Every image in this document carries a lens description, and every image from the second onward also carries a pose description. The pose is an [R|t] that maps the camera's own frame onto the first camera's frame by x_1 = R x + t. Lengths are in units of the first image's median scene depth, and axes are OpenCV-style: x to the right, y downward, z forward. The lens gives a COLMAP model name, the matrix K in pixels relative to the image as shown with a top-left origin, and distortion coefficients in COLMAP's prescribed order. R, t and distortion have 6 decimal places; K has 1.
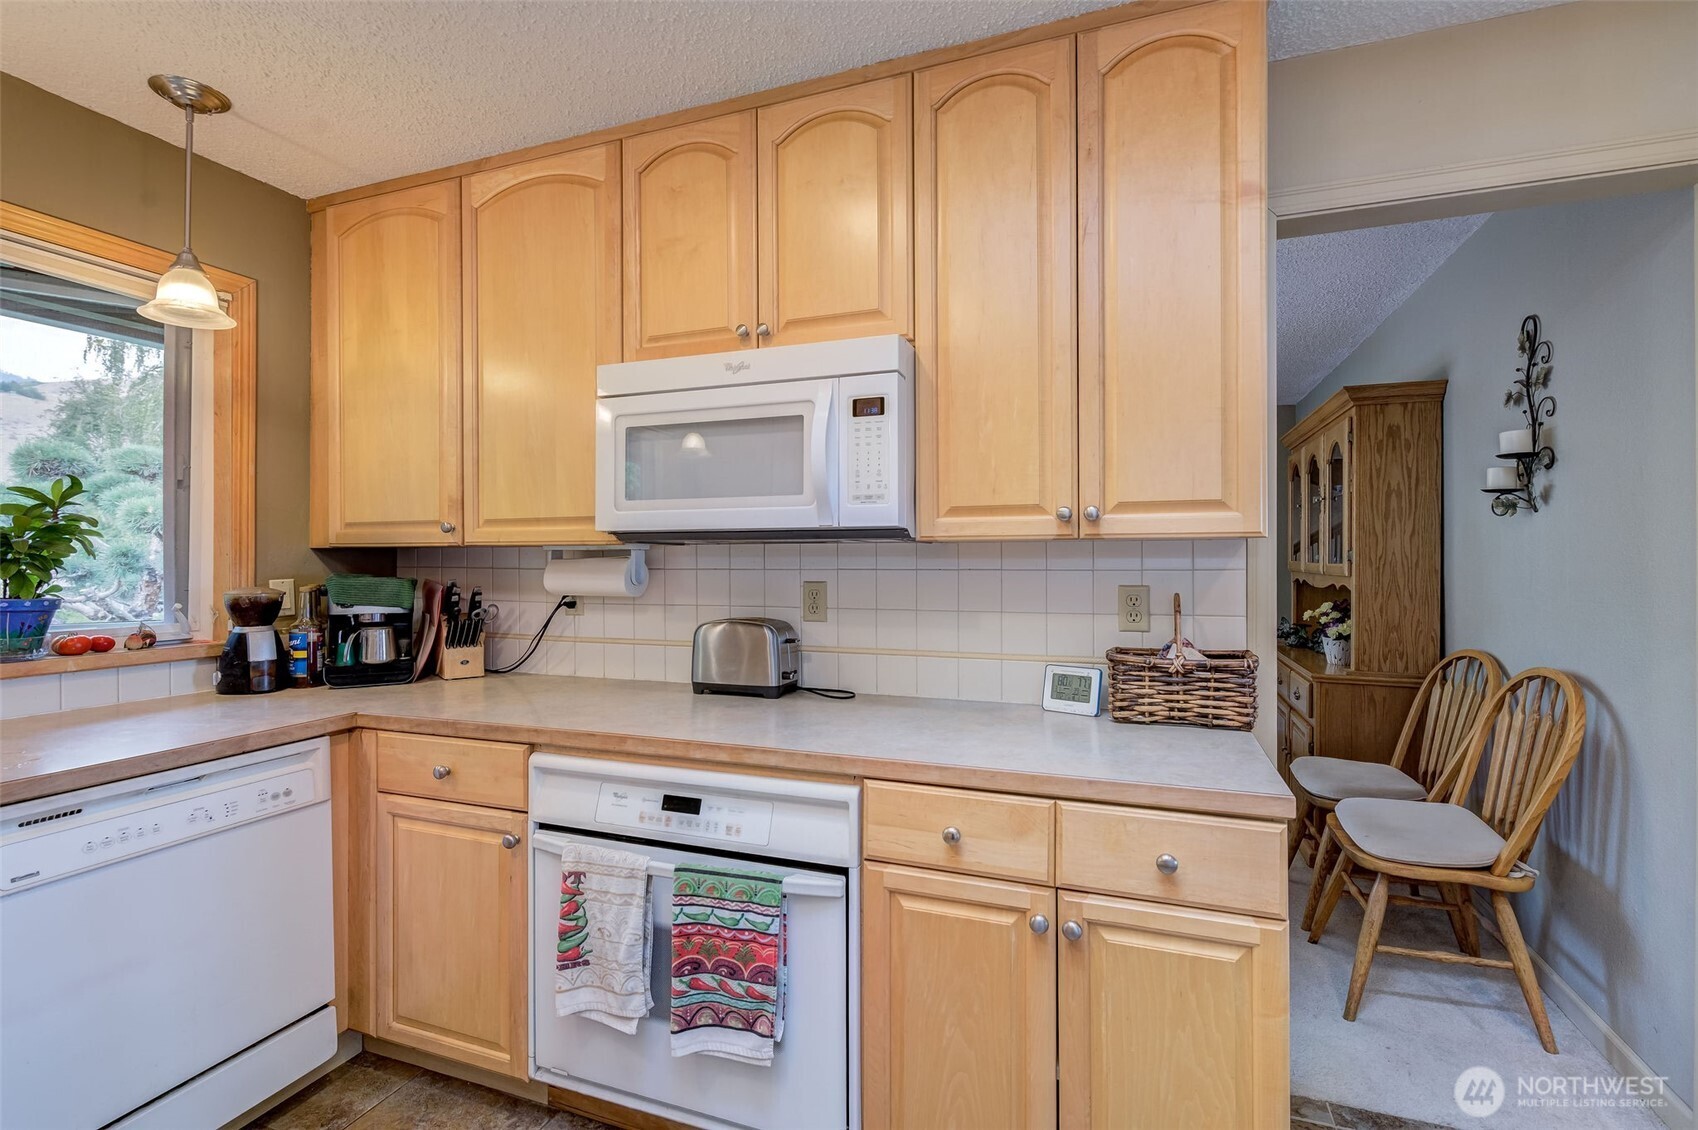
lens RADIAL K [[746.7, 0, 853.4], [0, 746.7, 556.6], [0, 0, 1]] dist [0.000524, -0.000131]
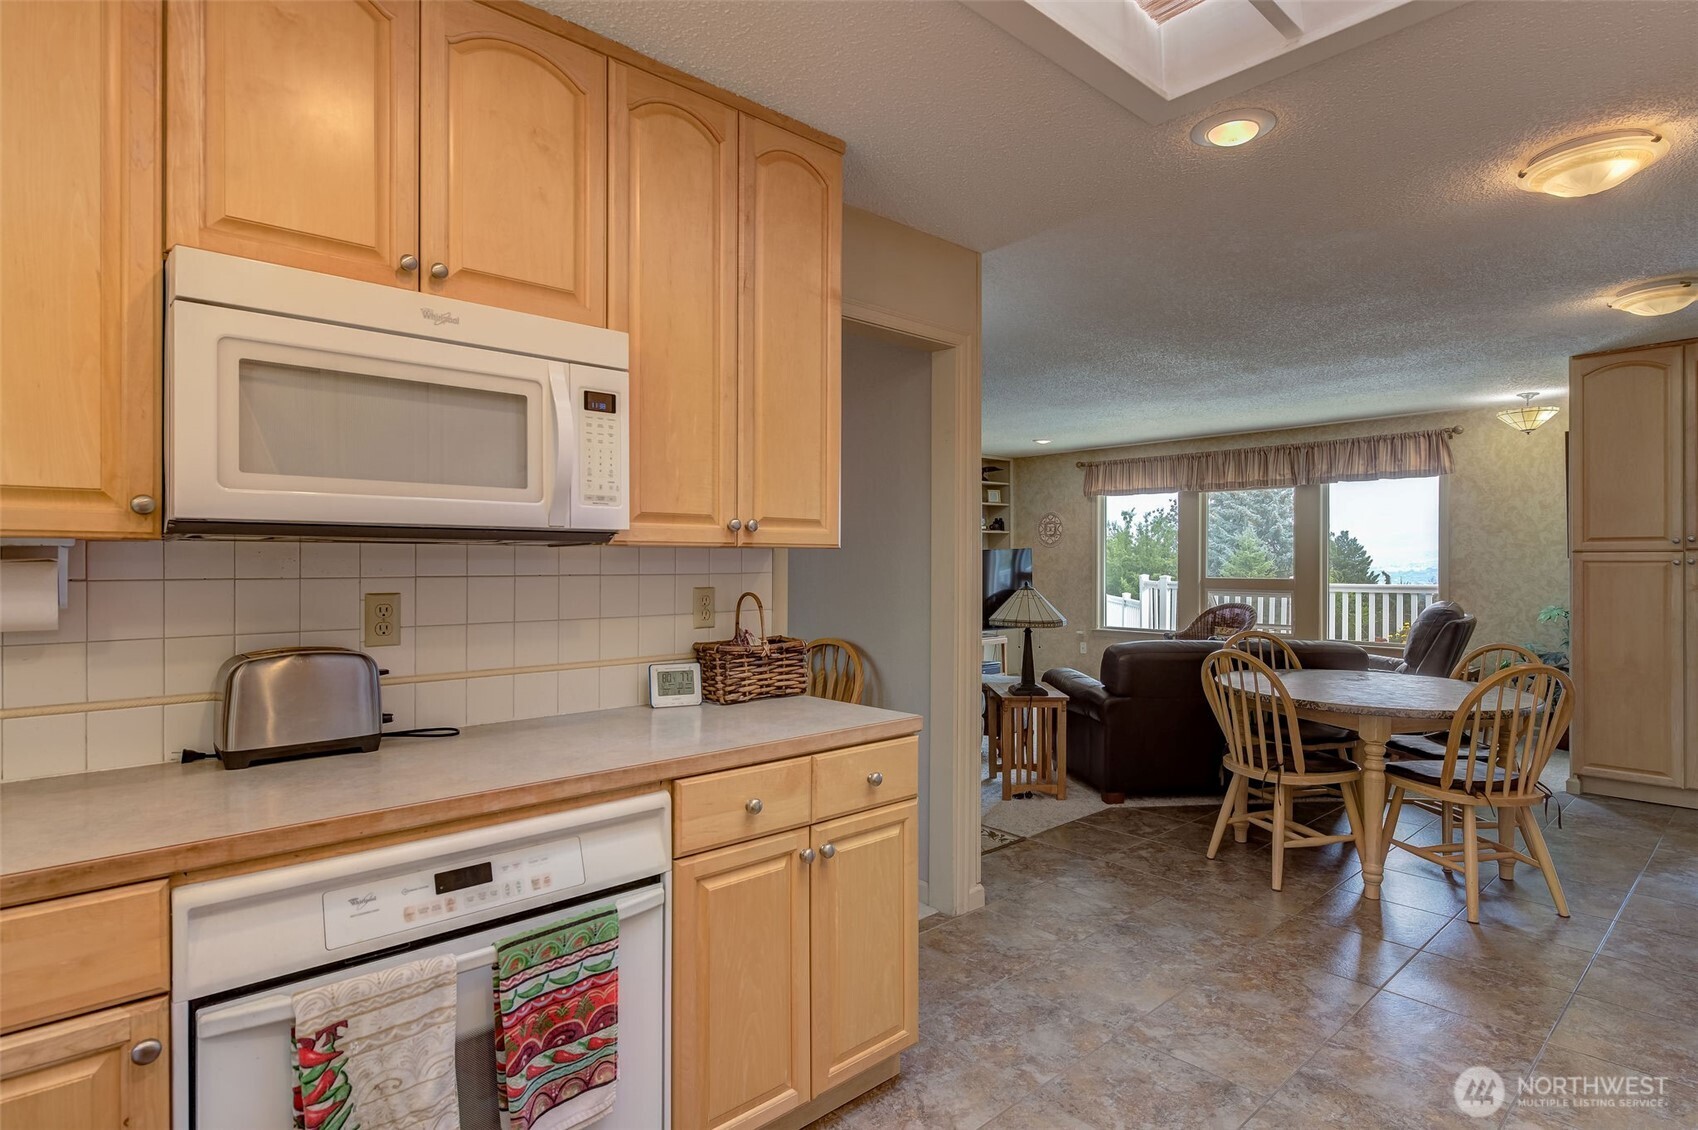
lens RADIAL K [[910.4, 0, 849.0], [0, 910.4, 565.0], [0, 0, 1]] dist [-0.002946, -0.001213]
pose [[0.449505, -0.000479, 0.893278, -0.871439], [-0.003286, 0.999992, 0.002190, 0.001156], [-0.893272, -0.003920, 0.449500, 0.206658]]
